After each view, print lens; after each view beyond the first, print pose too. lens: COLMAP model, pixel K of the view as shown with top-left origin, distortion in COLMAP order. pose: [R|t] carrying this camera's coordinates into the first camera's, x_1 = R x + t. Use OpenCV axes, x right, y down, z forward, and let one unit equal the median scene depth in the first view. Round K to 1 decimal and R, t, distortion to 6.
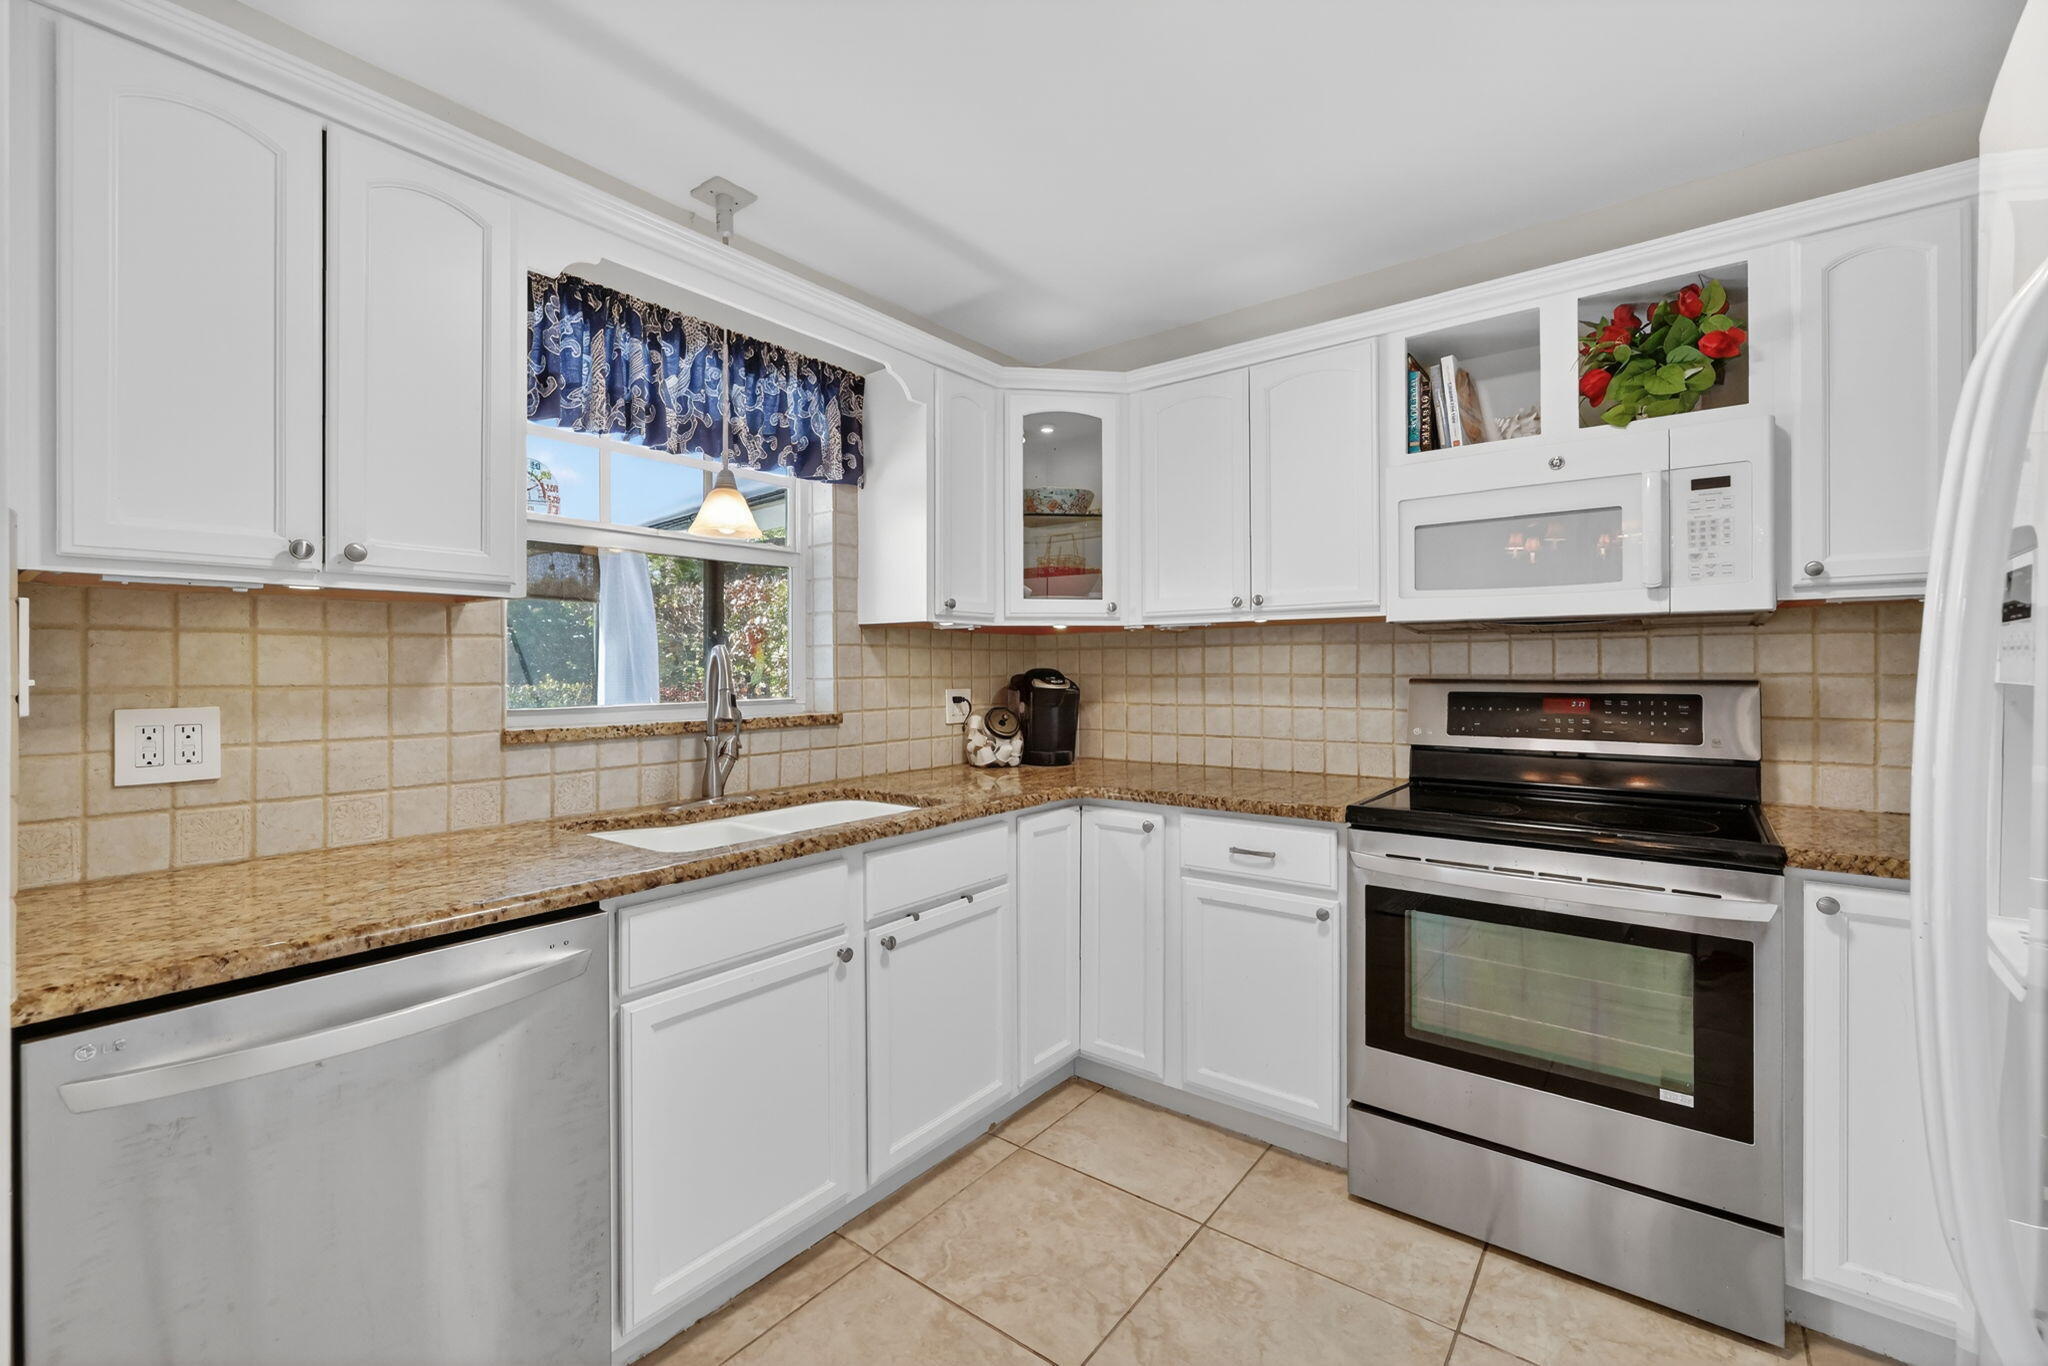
lens RADIAL K [[849.9, 0, 1027.2], [0, 849.9, 665.5], [0, 0, 1]] dist [-0.004422, 0.000823]
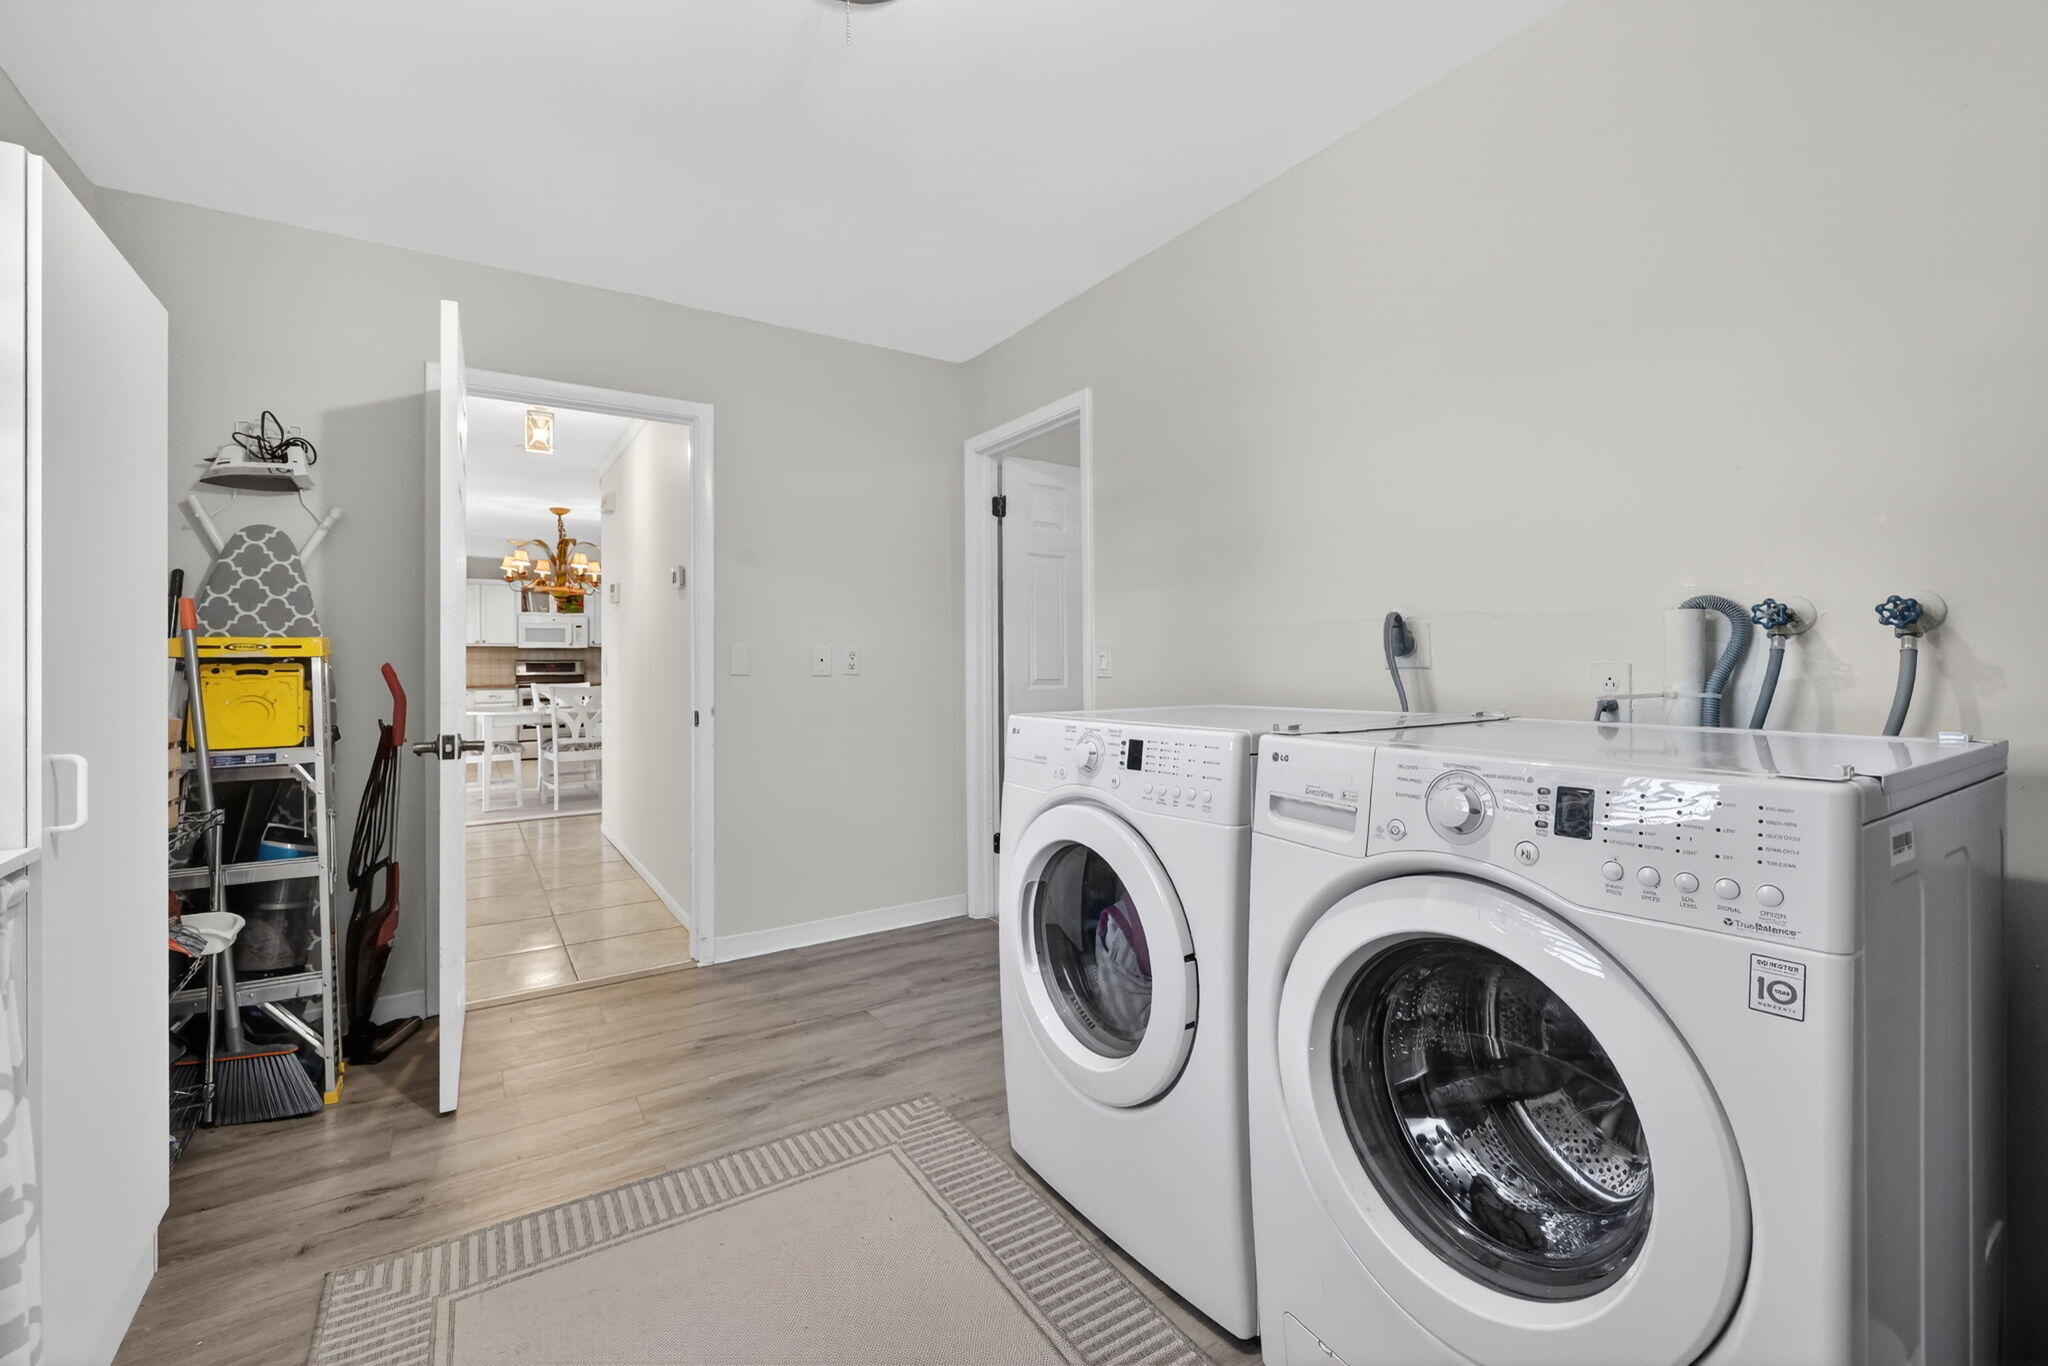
lens RADIAL K [[849.9, 0, 1030.5], [0, 849.9, 660.7], [0, 0, 1]] dist [-0.004422, 0.000823]
pose [[0.320293, 0.007434, 0.947289, -3.277513], [-0.000753, 0.999971, -0.007593, 0.057369], [-0.947318, 0.001719, 0.320289, -3.355436]]
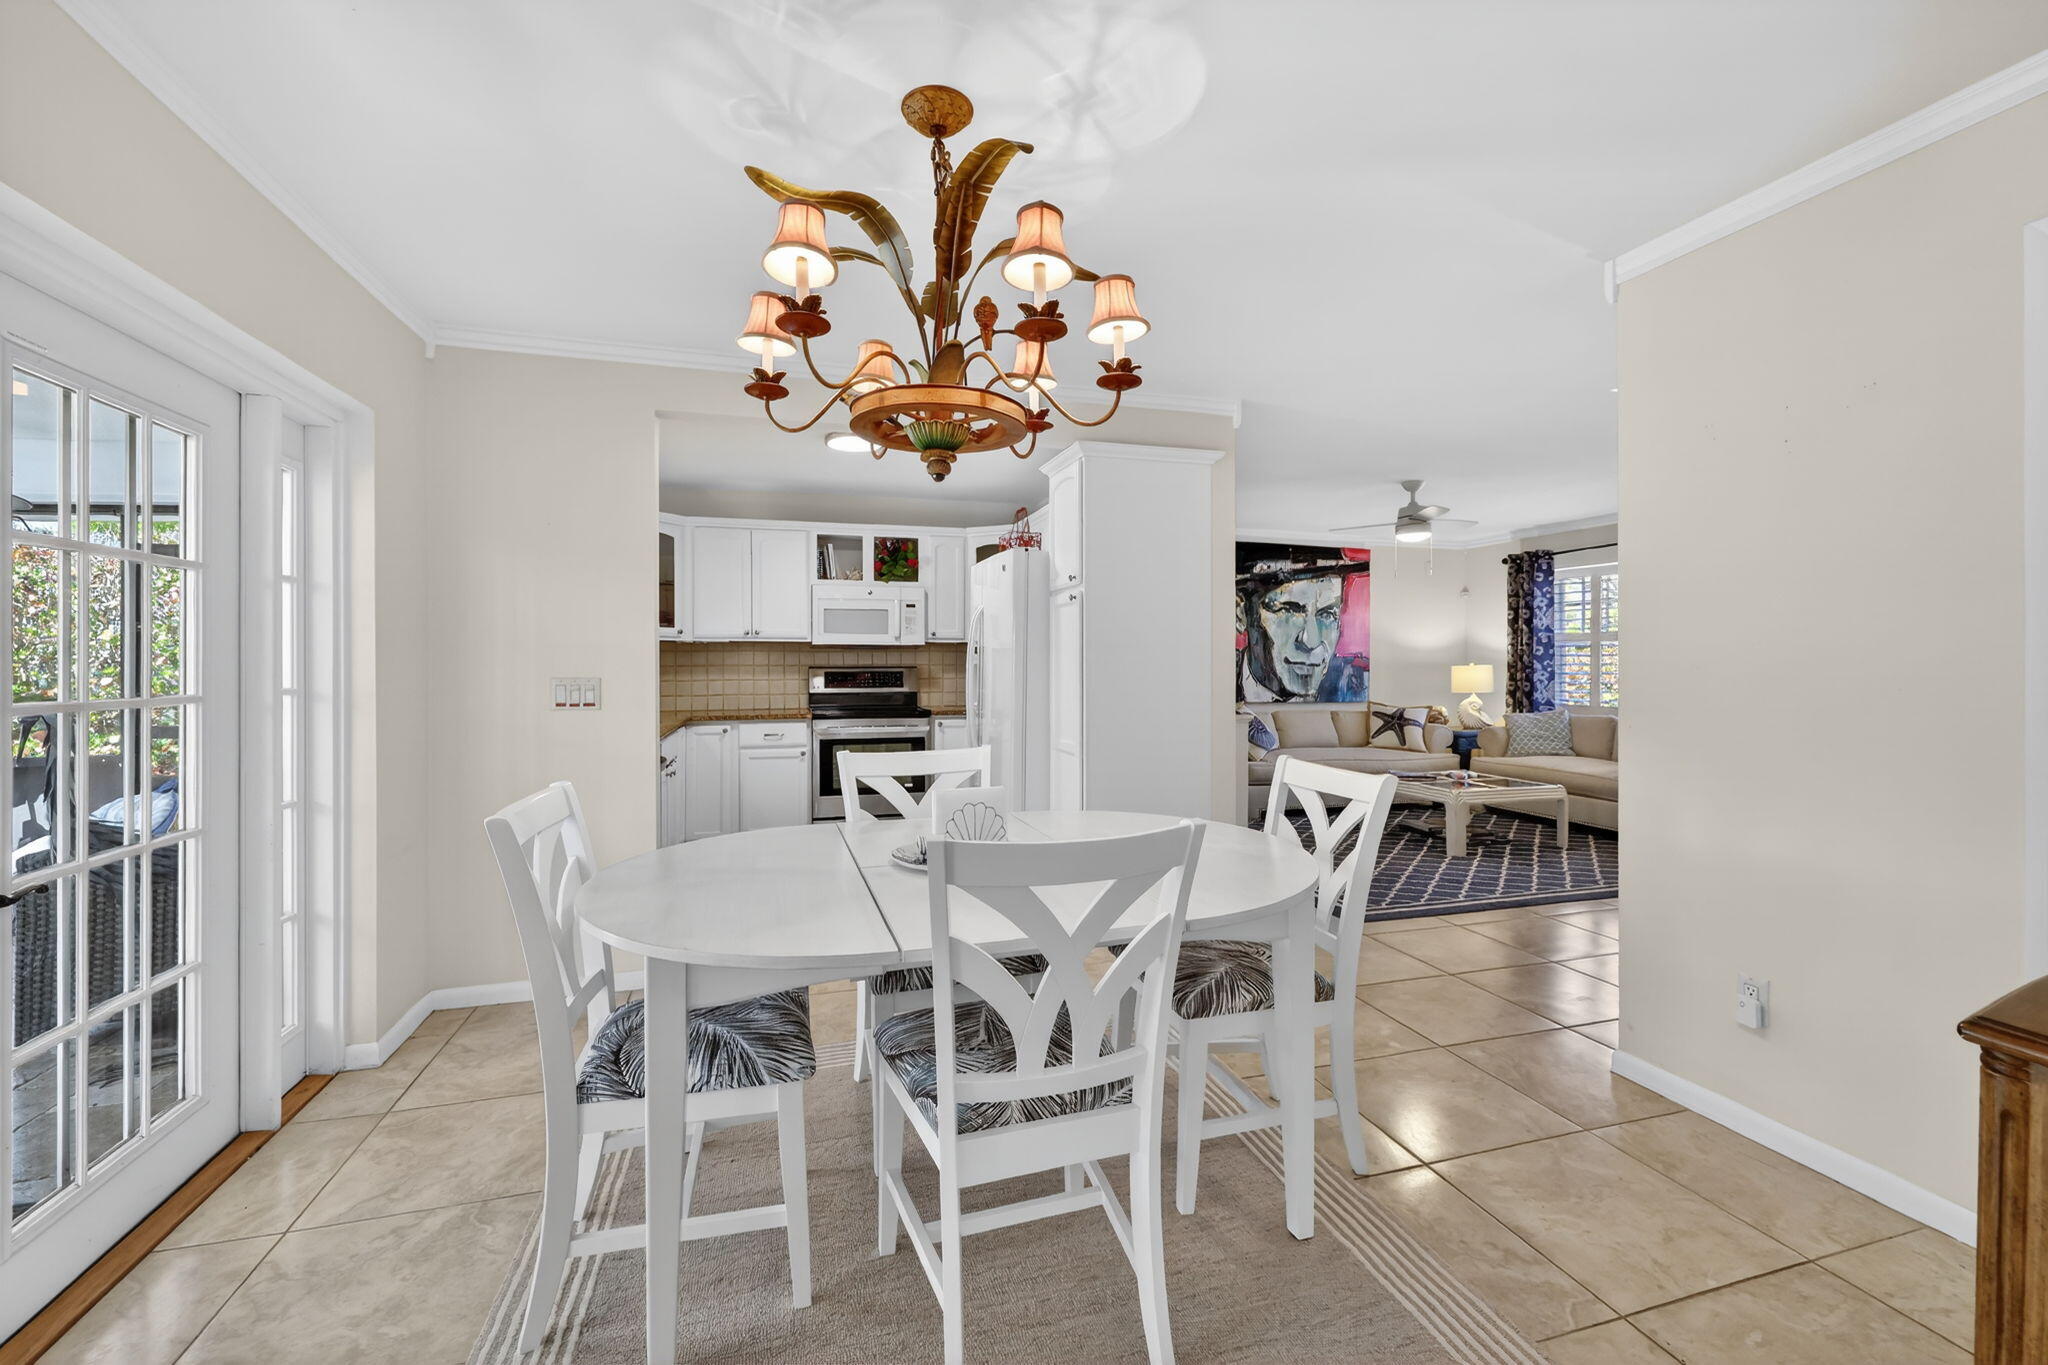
lens RADIAL K [[849.9, 0, 1032.2], [0, 849.9, 659.9], [0, 0, 1]] dist [-0.004422, 0.000823]
pose [[0.584192, 0.006376, 0.811591, -1.347757], [-0.004212, 0.999979, -0.004824, 0.006656], [-0.811605, -0.000600, 0.584207, -1.107415]]
